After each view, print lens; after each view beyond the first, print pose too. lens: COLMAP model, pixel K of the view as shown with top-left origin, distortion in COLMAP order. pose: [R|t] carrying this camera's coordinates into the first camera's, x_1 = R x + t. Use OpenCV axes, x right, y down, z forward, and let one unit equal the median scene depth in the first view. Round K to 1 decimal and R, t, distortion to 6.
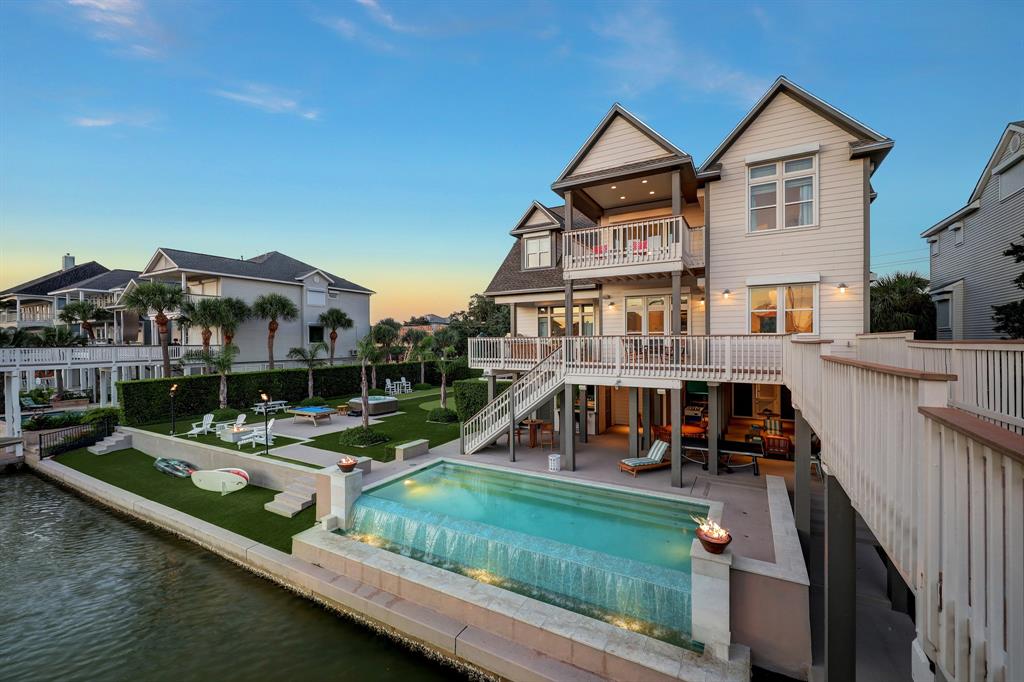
lens RADIAL K [[425.8, 0, 513.0], [0, 425.8, 340.0], [0, 0, 1]] dist [0.002410, 0.000017]
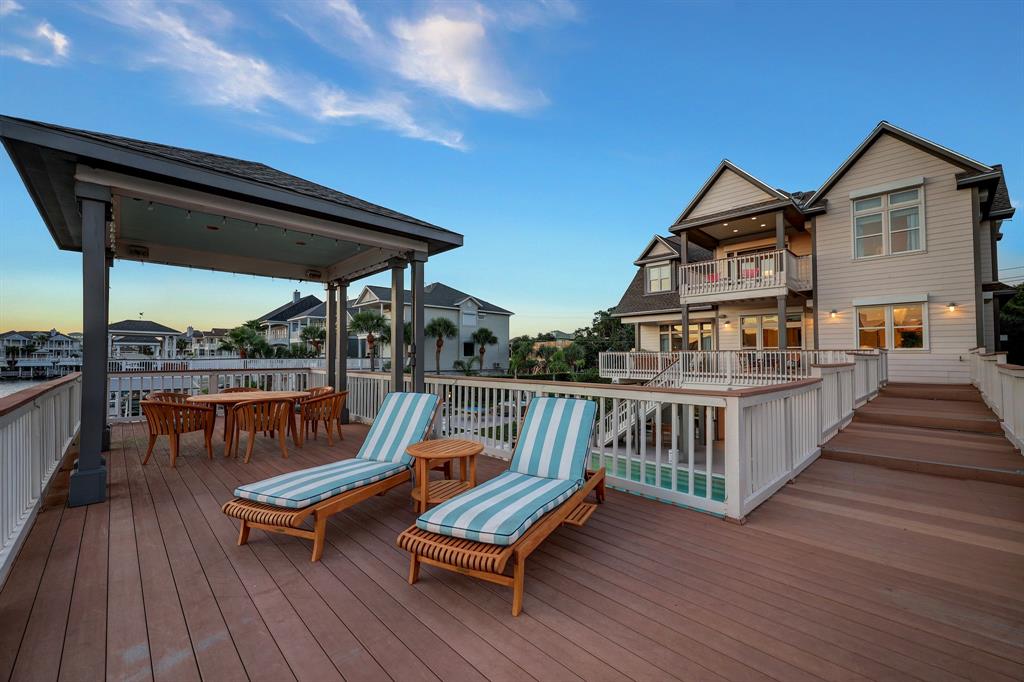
lens RADIAL K [[425.8, 0, 519.2], [0, 425.8, 343.2], [0, 0, 1]] dist [0.002410, 0.000017]
pose [[0.963871, -0.003440, -0.266348, -0.000994], [-0.004160, 0.999600, -0.027964, 0.004418], [0.266338, 0.028061, 0.963471, -0.240190]]
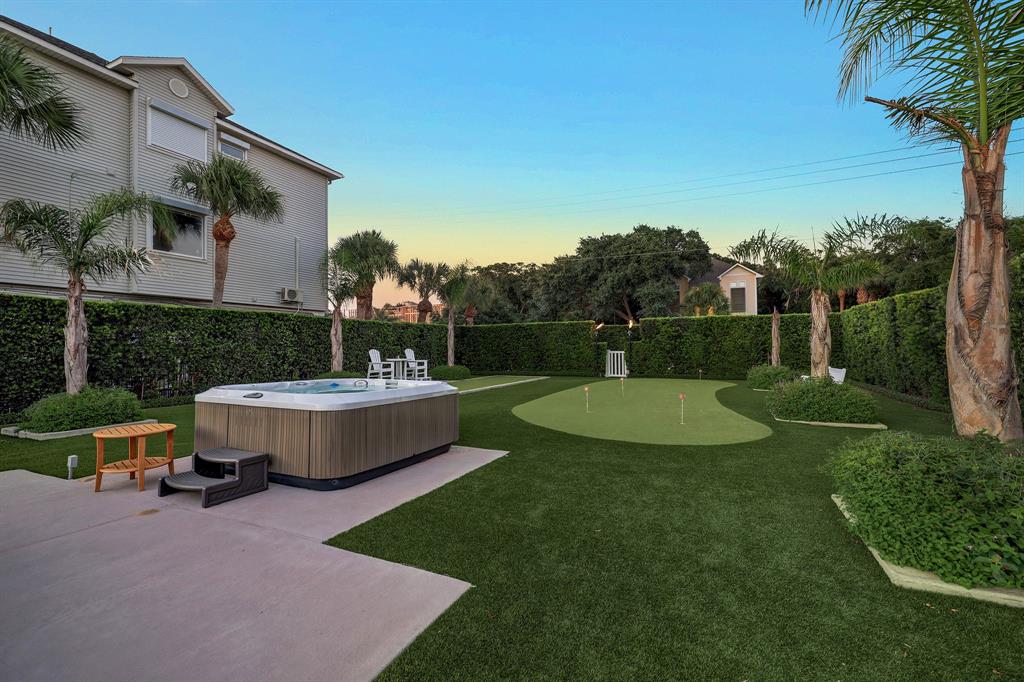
lens RADIAL K [[425.8, 0, 515.1], [0, 425.8, 344.9], [0, 0, 1]] dist [0.002410, 0.000017]
pose [[0.996821, -0.007826, 0.079292, -0.361713], [0.008803, 0.999889, -0.011979, 0.172237], [-0.079190, 0.012639, 0.996779, 1.110487]]
